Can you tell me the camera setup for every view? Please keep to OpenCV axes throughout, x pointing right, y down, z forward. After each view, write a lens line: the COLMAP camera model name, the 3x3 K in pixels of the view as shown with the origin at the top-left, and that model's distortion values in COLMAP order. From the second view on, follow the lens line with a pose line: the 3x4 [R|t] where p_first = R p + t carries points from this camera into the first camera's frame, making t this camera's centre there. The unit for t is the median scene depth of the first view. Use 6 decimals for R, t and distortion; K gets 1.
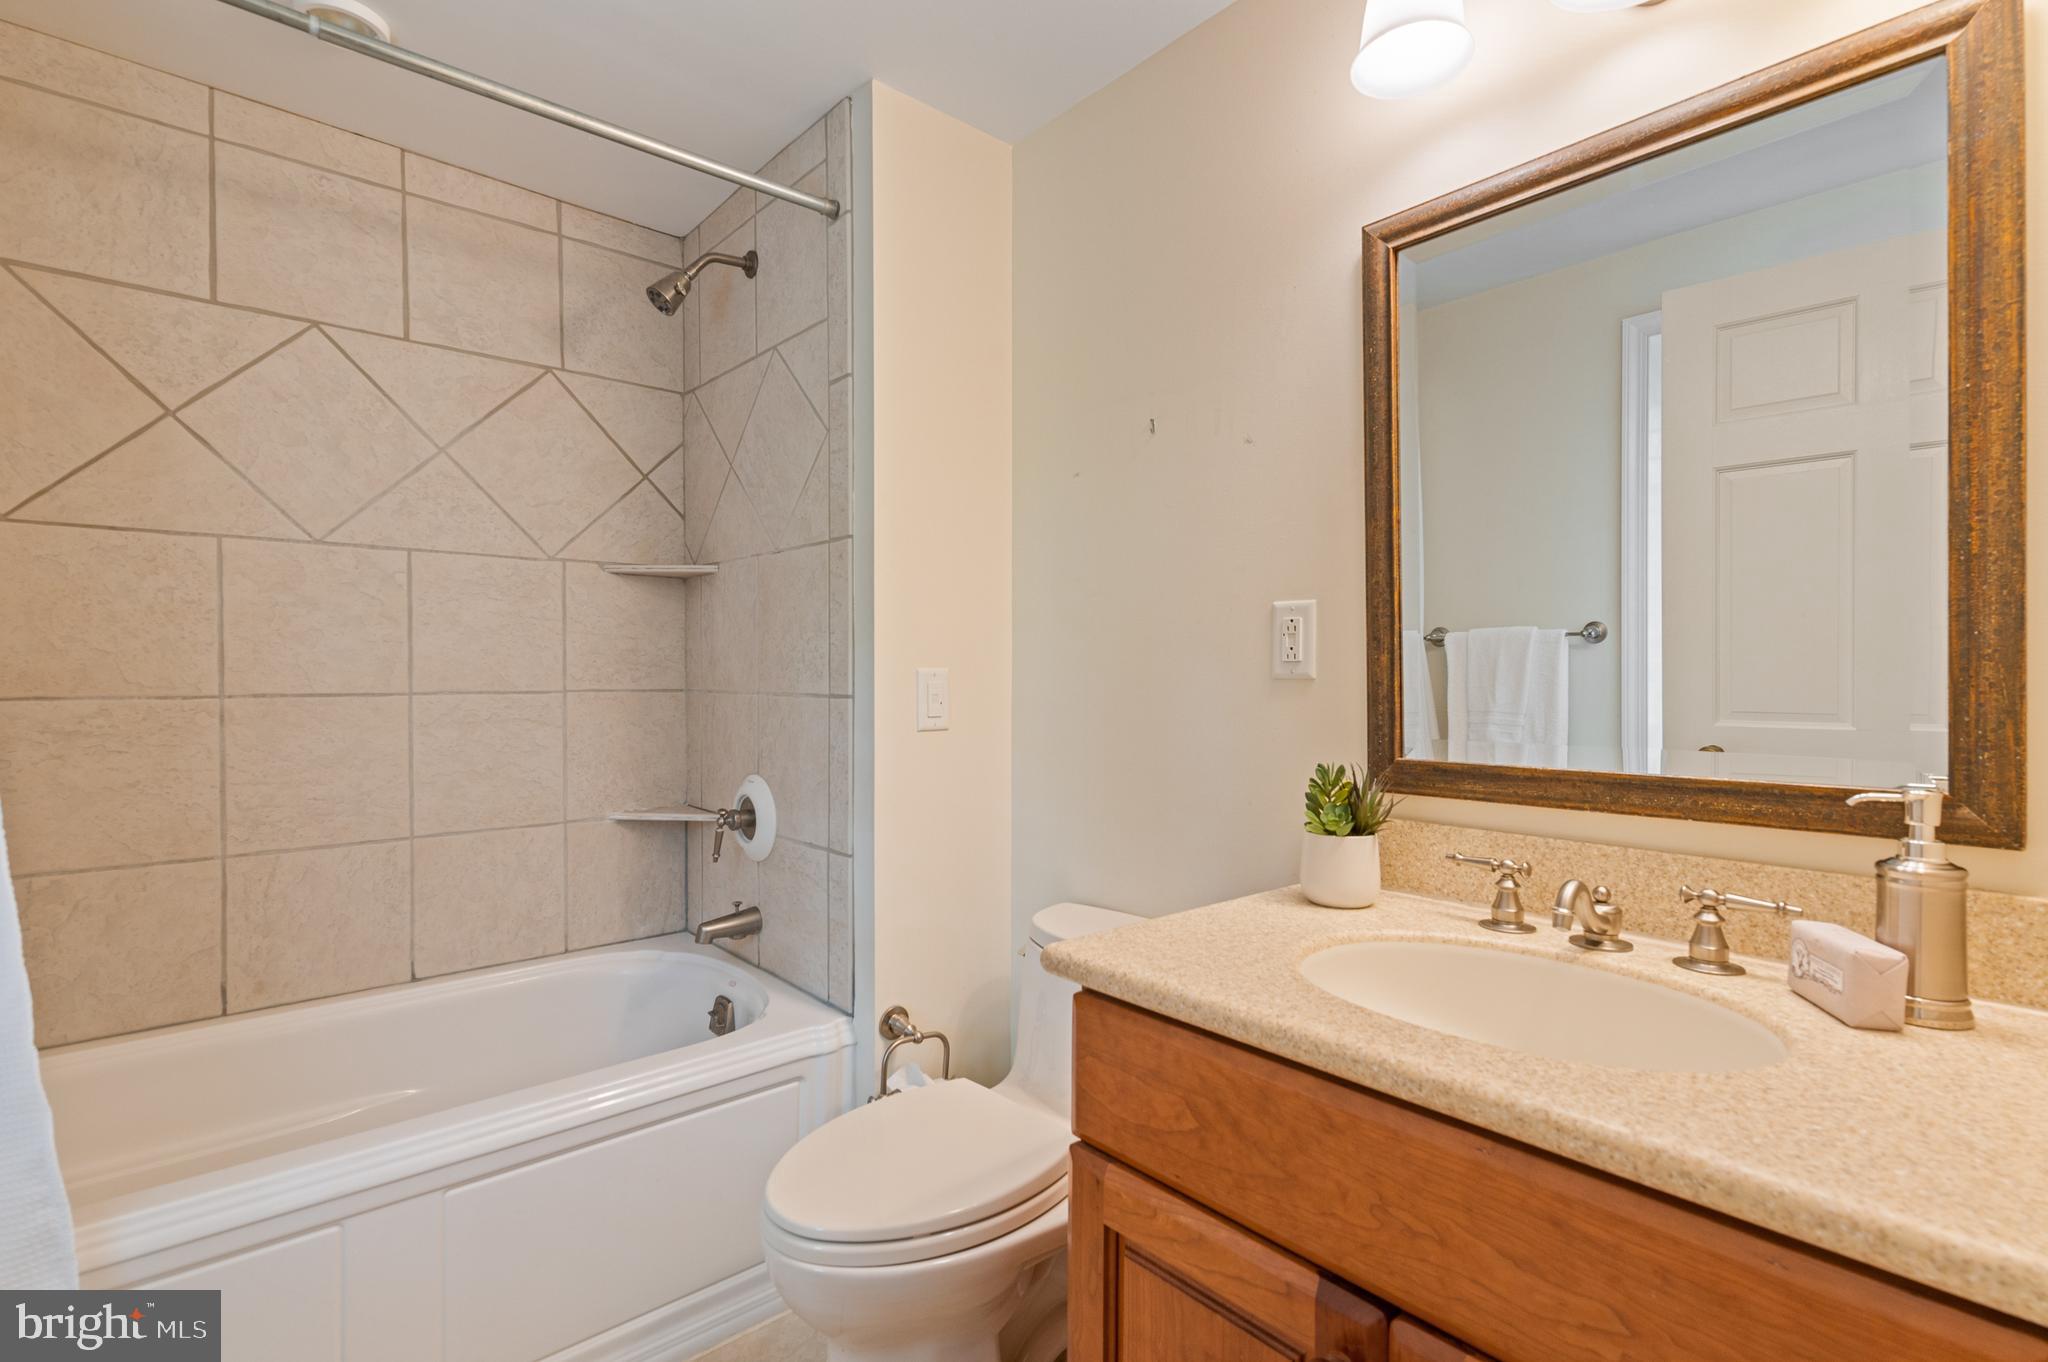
lens RADIAL K [[984.2, 0, 1029.6], [0, 984.2, 676.5], [0, 0, 1]] dist [0.006777, 0.000910]
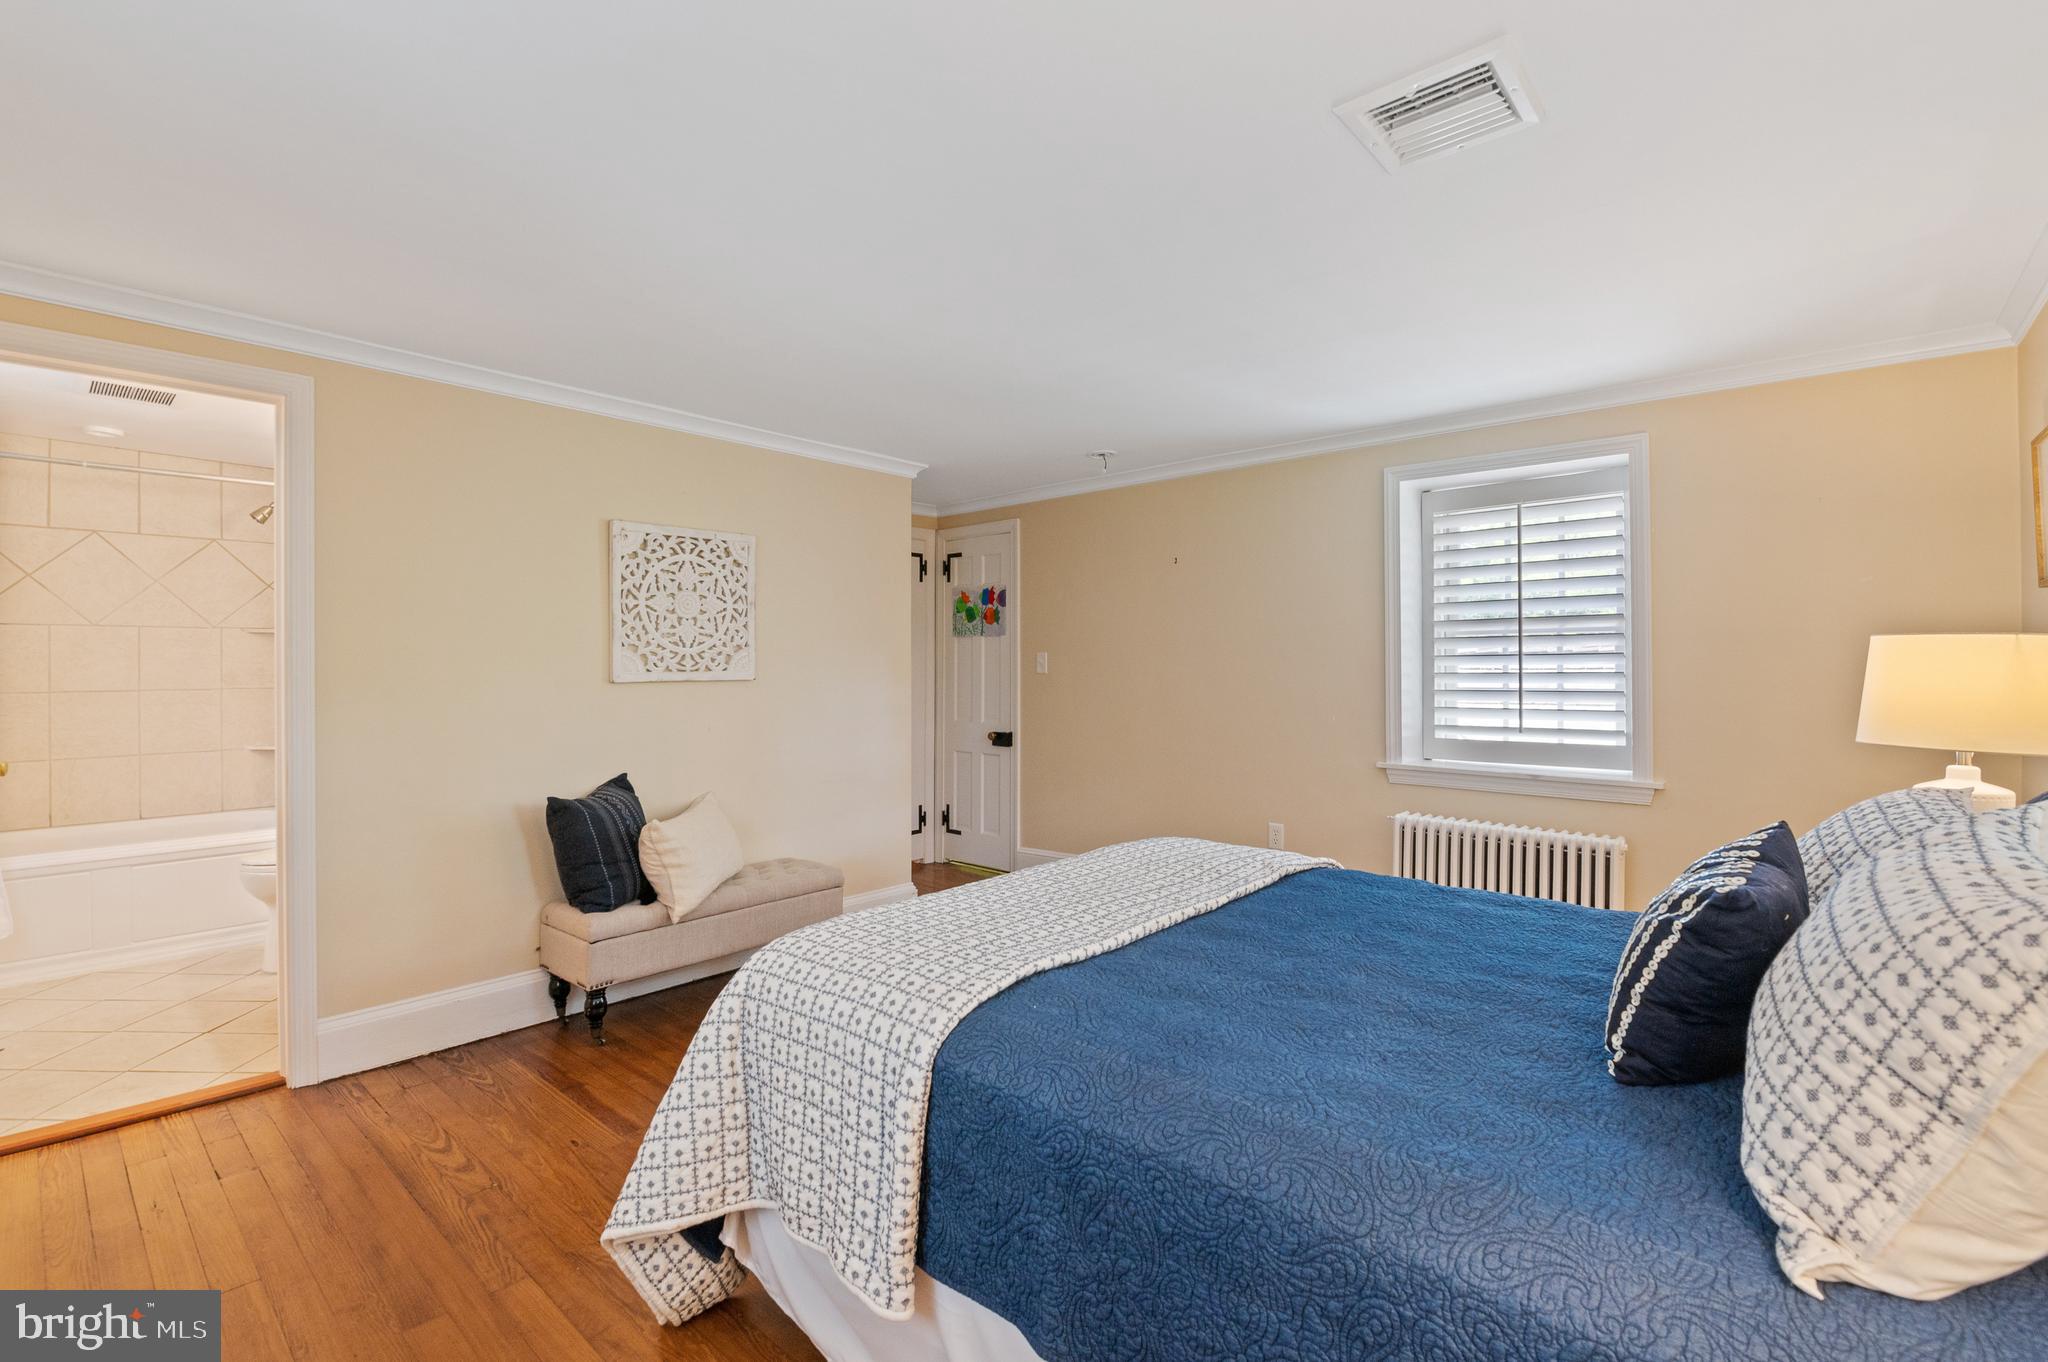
lens RADIAL K [[928.1, 0, 1023.2], [0, 928.1, 663.8], [0, 0, 1]] dist [-0.016986, -0.000681]
pose [[0.992428, -0.000227, 0.122825, 1.170155], [0.002172, 0.999874, -0.015701, -0.004006], [-0.122806, 0.015849, 0.992304, -1.376704]]
